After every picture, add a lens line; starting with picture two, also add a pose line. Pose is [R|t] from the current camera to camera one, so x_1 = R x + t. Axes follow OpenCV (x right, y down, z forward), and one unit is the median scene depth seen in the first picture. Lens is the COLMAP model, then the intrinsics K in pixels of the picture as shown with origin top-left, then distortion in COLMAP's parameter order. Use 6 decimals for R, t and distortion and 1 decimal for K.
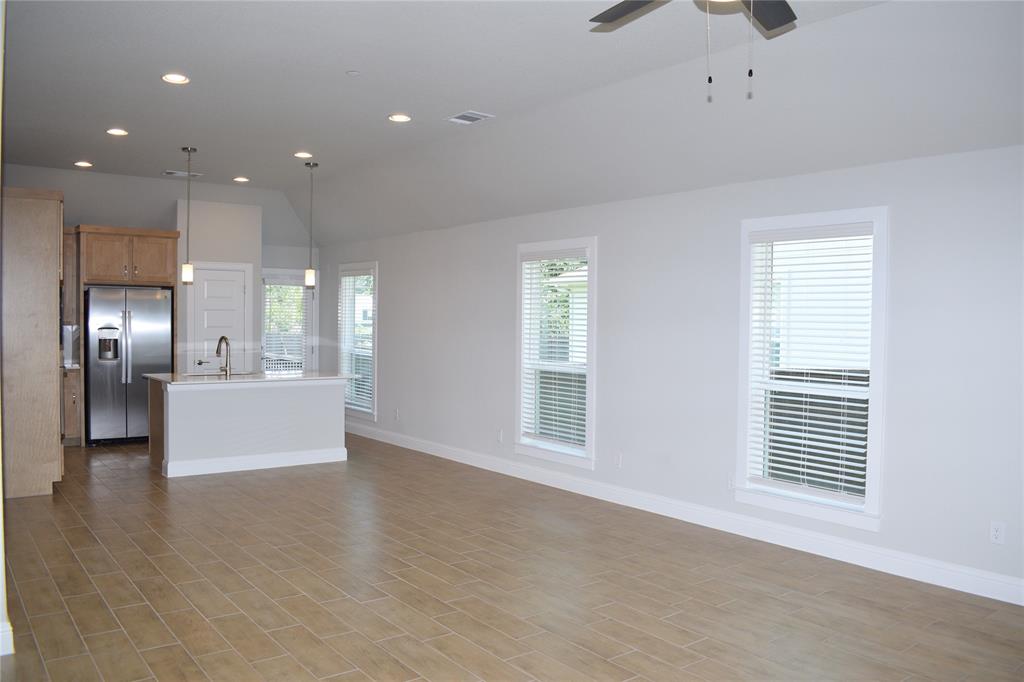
lens RADIAL K [[802.3, 0, 504.5], [0, 802.3, 341.4], [0, 0, 1]] dist [-0.091314, -0.012871]
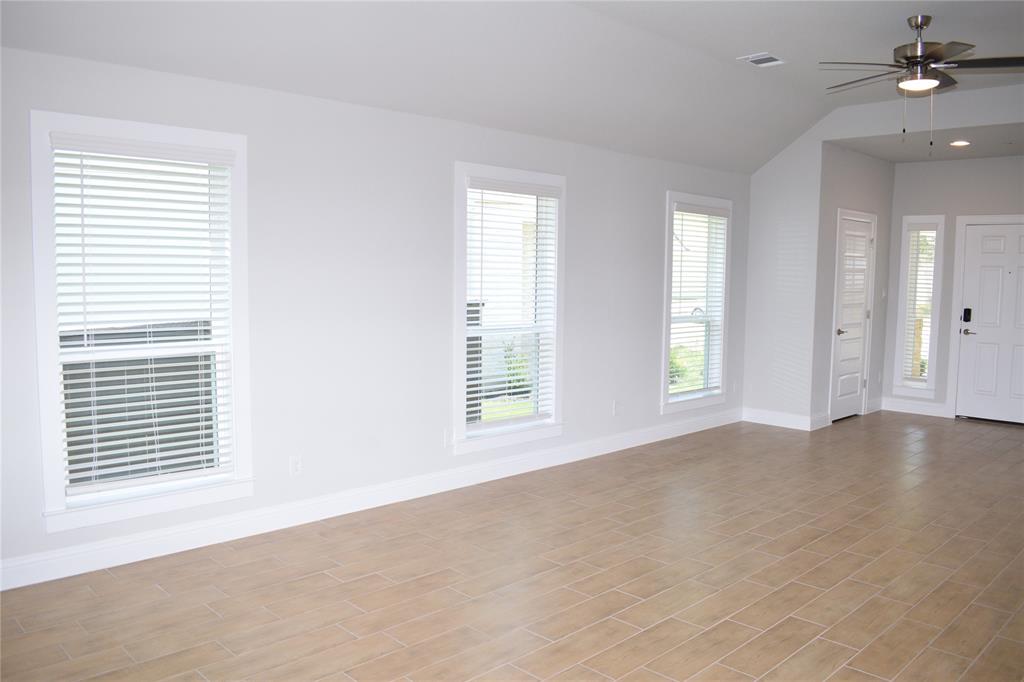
lens RADIAL K [[802.3, 0, 504.5], [0, 802.3, 337.6], [0, 0, 1]] dist [-0.091314, -0.012871]
pose [[-0.105060, -0.096596, 0.989763, -0.829669], [0.023198, 0.994762, 0.099546, -0.048656], [-0.994195, 0.033419, -0.102268, 1.281147]]
